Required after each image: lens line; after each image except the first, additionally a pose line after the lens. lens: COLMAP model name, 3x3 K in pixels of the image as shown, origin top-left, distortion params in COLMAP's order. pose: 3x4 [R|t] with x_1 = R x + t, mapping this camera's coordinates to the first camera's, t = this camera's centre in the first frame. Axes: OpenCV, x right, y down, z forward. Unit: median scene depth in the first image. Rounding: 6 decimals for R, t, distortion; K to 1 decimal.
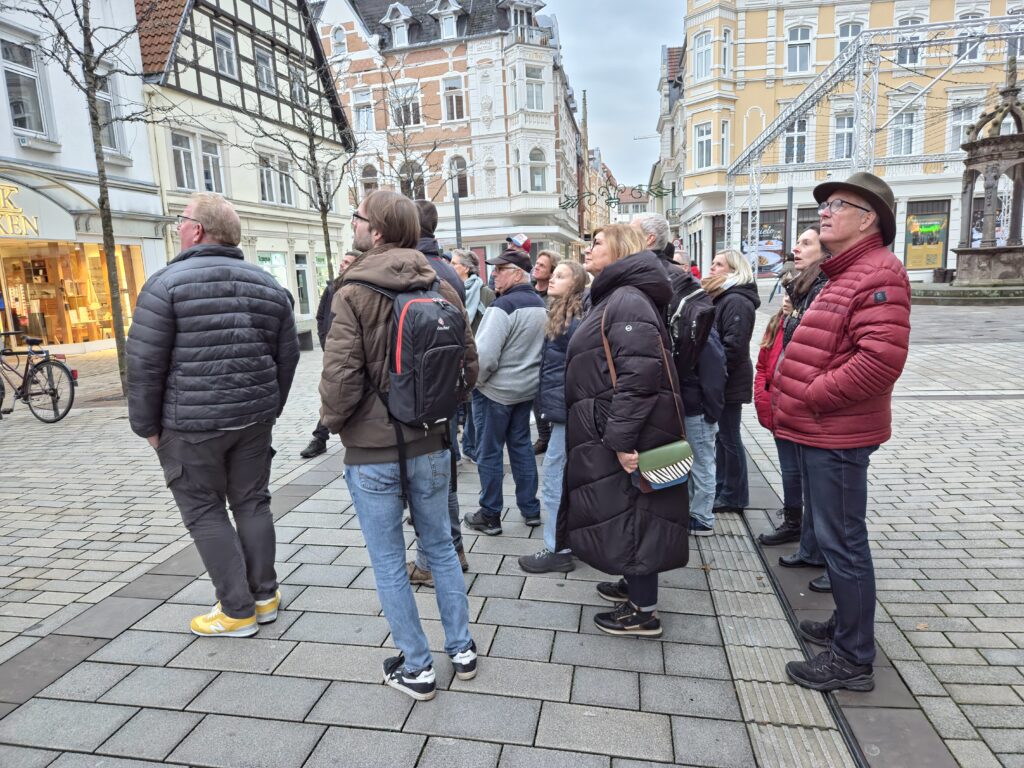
lens RADIAL K [[680.5, 0, 519.5], [0, 680.5, 392.7], [0, 0, 1]] dist [0.067930, -0.050902]
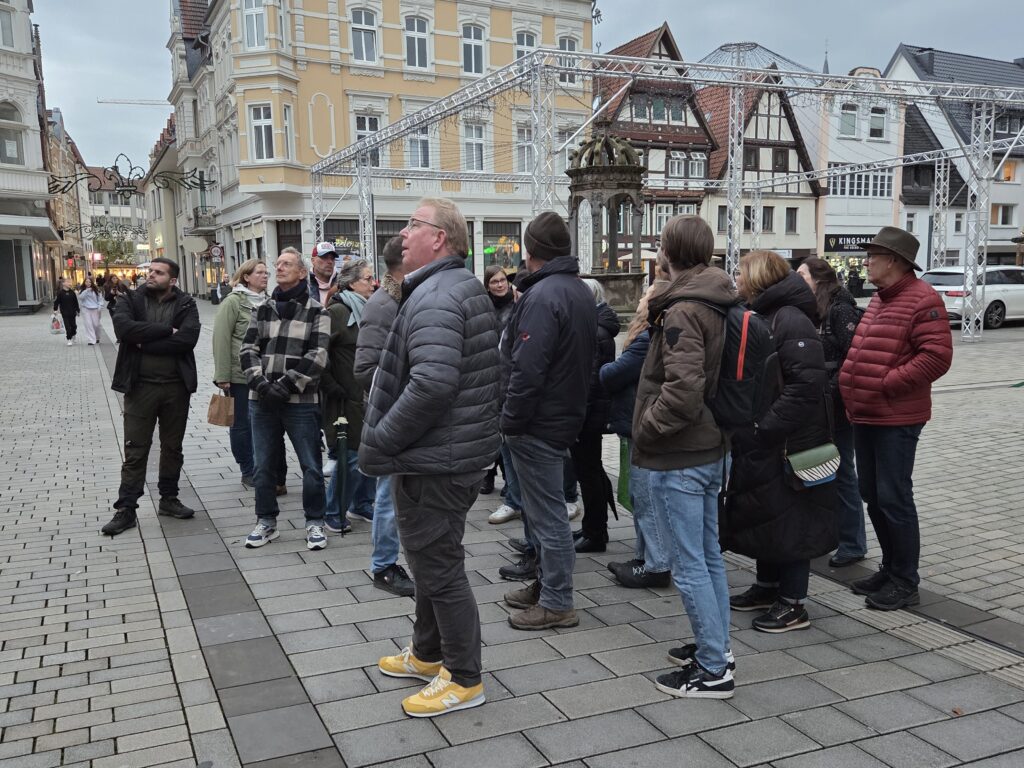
lens RADIAL K [[904.5, 0, 520.2], [0, 904.5, 389.0], [0, 0, 1]] dist [0.060222, -0.033254]
pose [[0.828577, -0.040633, 0.558399, -0.083423], [0.078296, 0.995972, -0.043704, 0.001319], [-0.554373, 0.079933, 0.828421, -0.000081]]
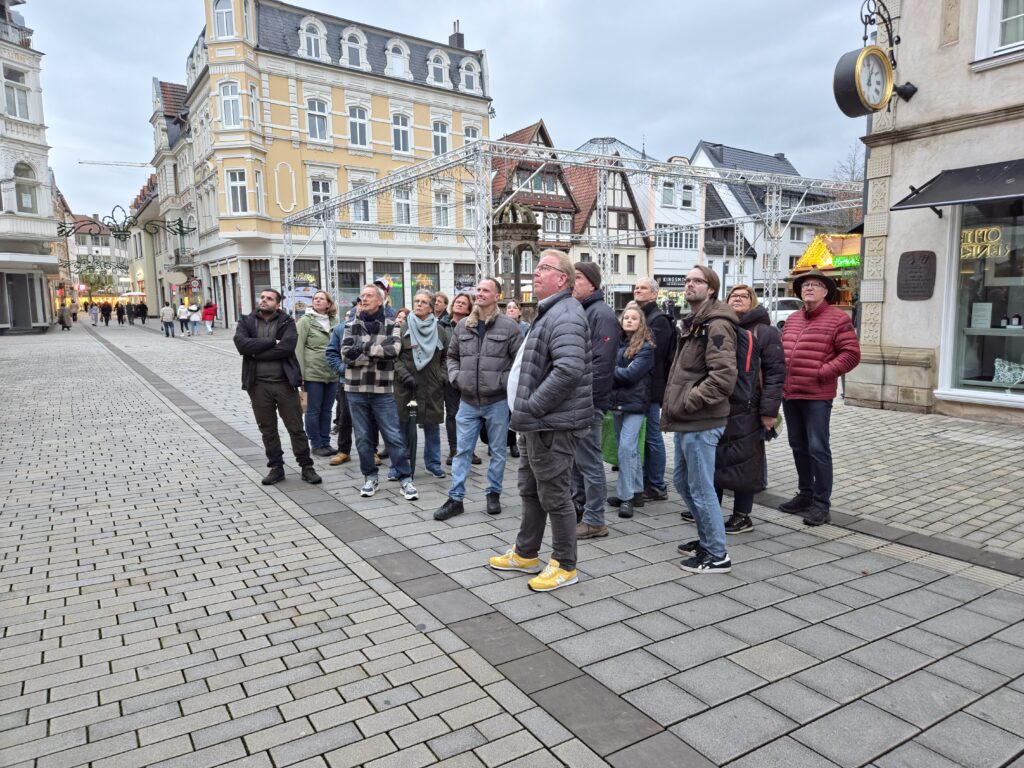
lens RADIAL K [[680.5, 0, 517.9], [0, 680.5, 378.0], [0, 0, 1]] dist [0.067930, -0.050902]
pose [[0.745053, -0.042069, 0.665677, -0.113541], [0.098484, 0.994009, -0.047409, 0.001524], [-0.659694, 0.100881, 0.744732, 0.005613]]
